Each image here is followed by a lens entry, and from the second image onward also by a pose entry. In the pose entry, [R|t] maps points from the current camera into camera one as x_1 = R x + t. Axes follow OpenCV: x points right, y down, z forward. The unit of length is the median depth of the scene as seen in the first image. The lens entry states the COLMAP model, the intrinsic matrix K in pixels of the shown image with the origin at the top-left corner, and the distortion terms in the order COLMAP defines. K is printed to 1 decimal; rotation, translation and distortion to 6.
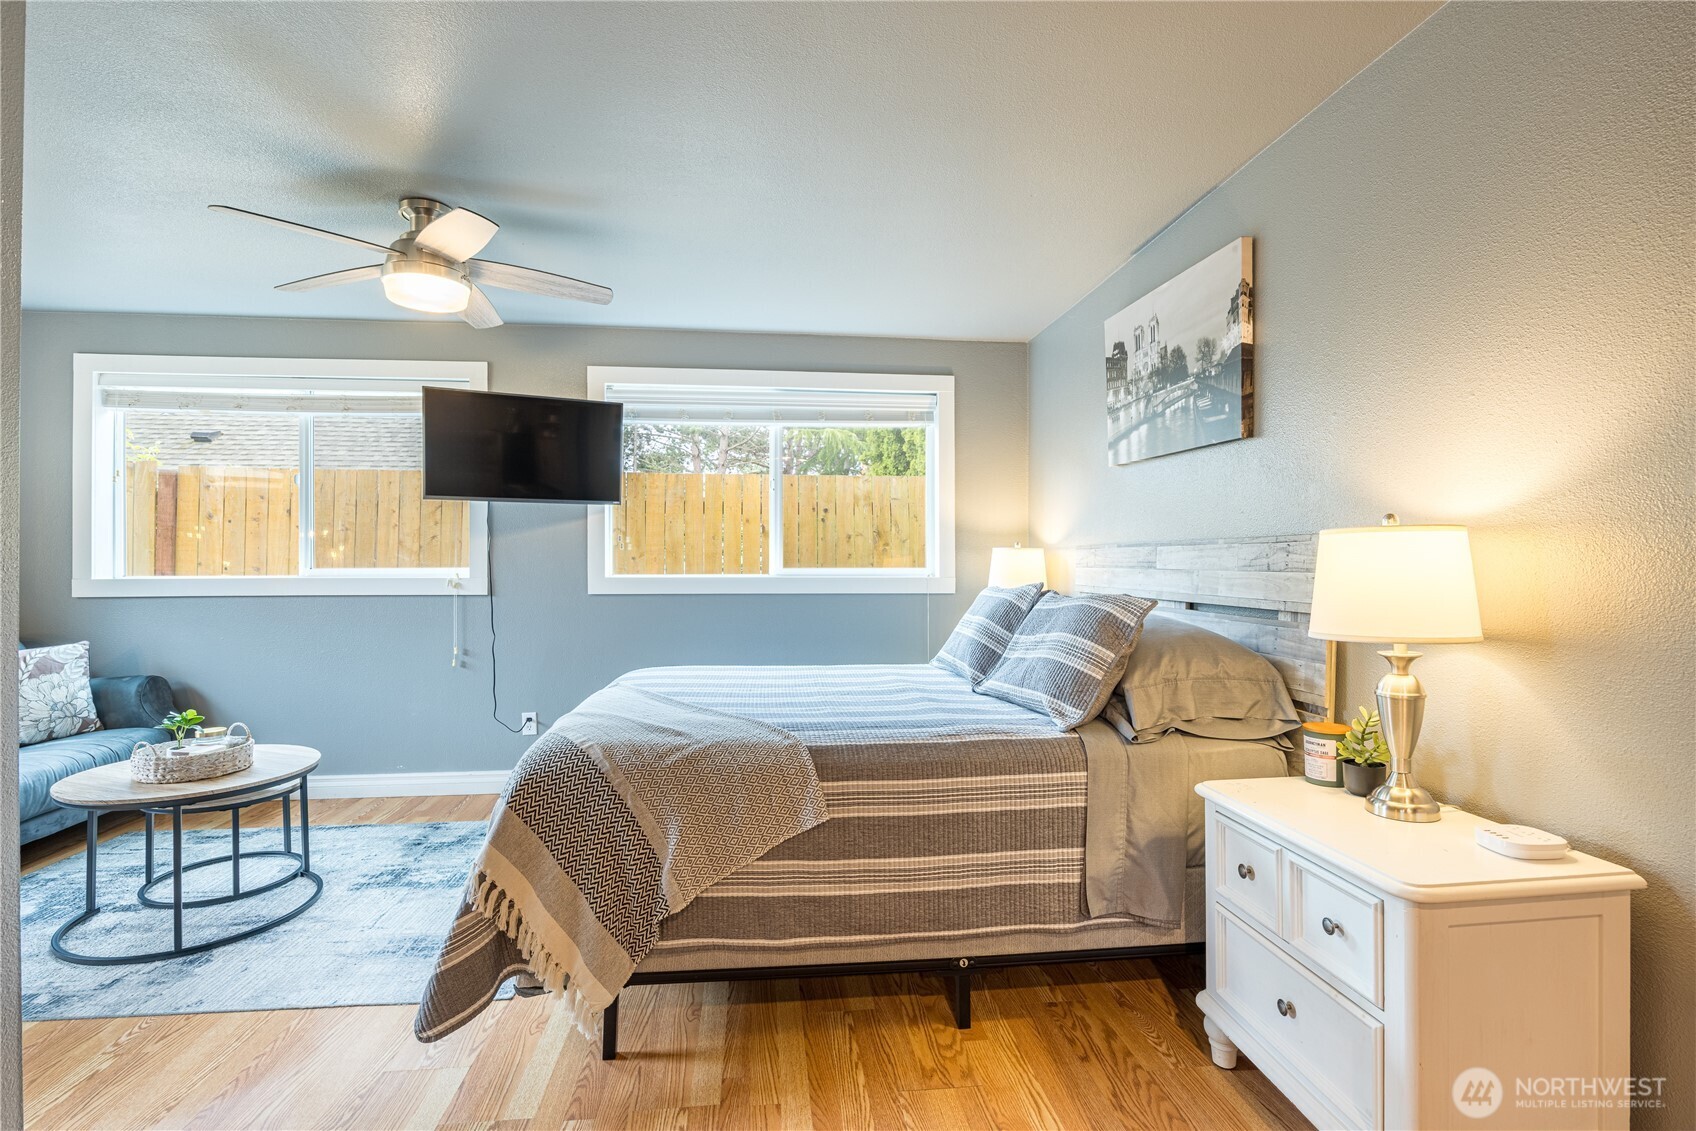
lens RADIAL K [[776.3, 0, 846.5], [0, 776.3, 564.8], [0, 0, 1]] dist [-0.015751, -0.000050]
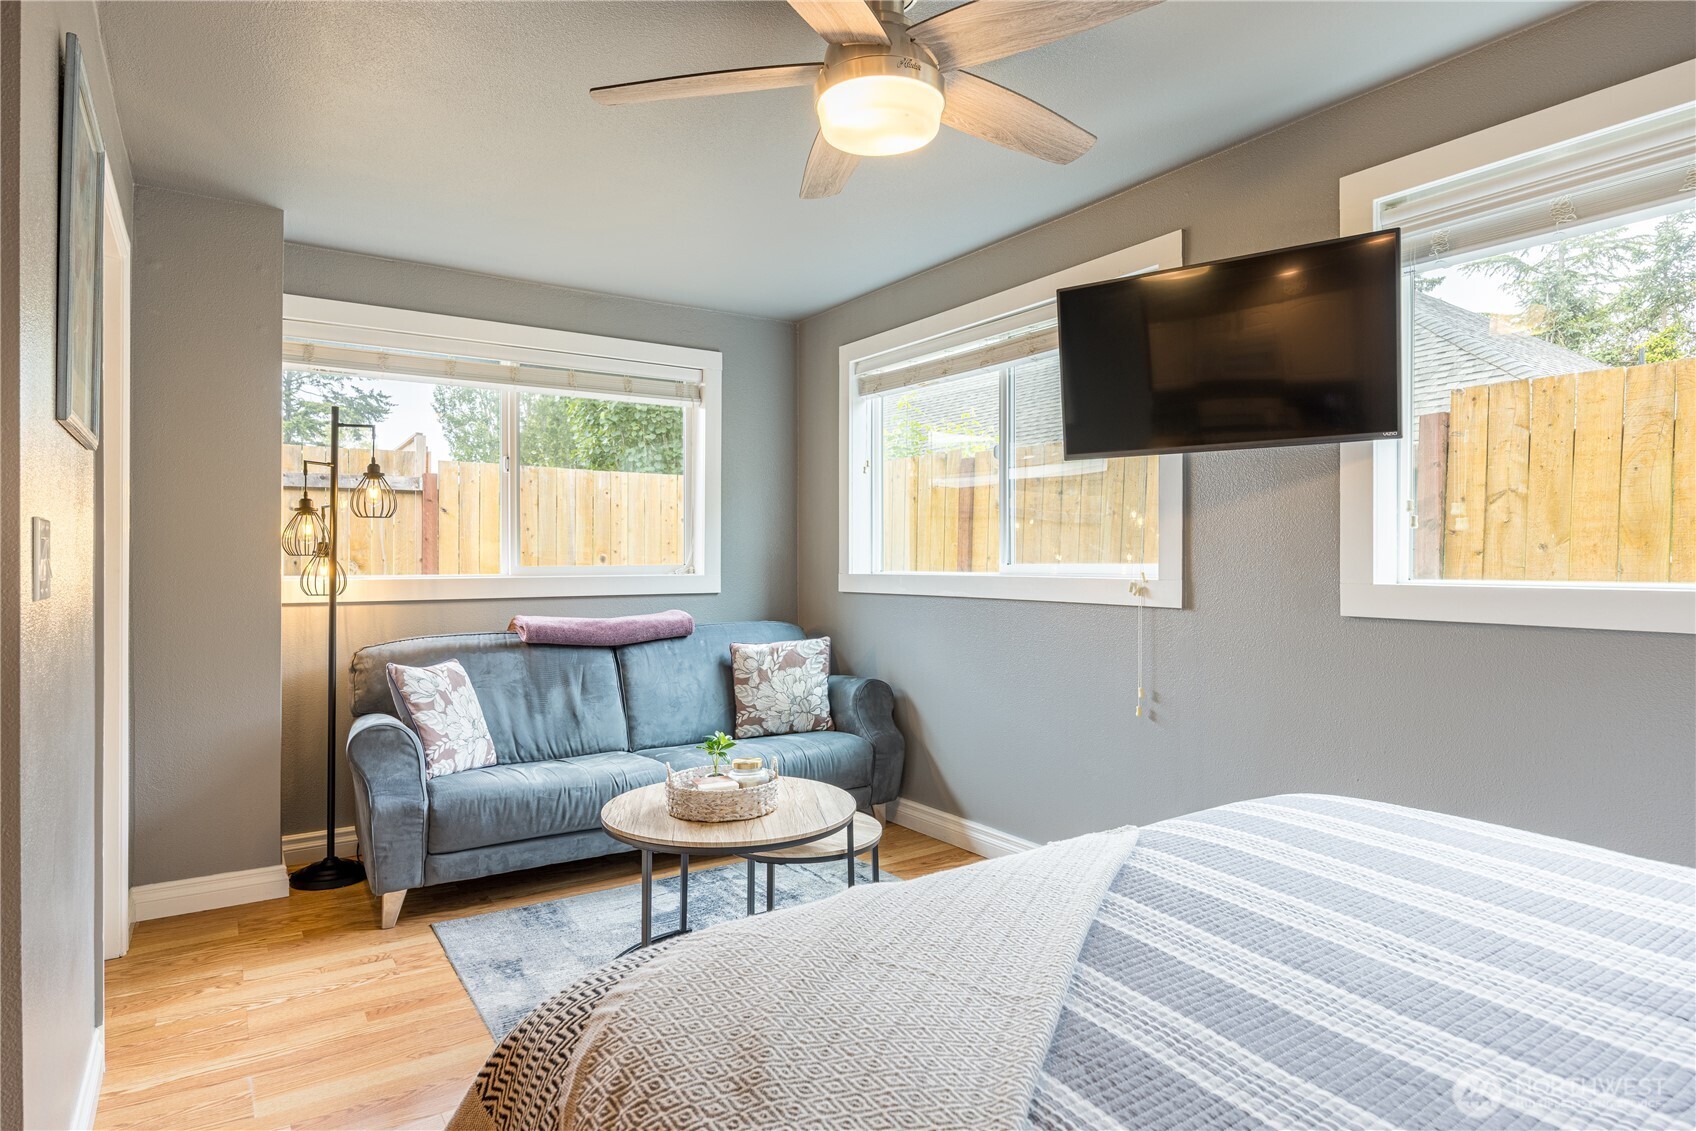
lens RADIAL K [[935.0, 0, 846.1], [0, 935.0, 559.2], [0, 0, 1]] dist [-0.014915, 0.000224]
pose [[0.461788, -0.000084, -0.886991, 0.072746], [-0.001219, 0.999999, -0.000730, 0.001508], [0.886990, 0.001419, 0.461787, 0.445265]]
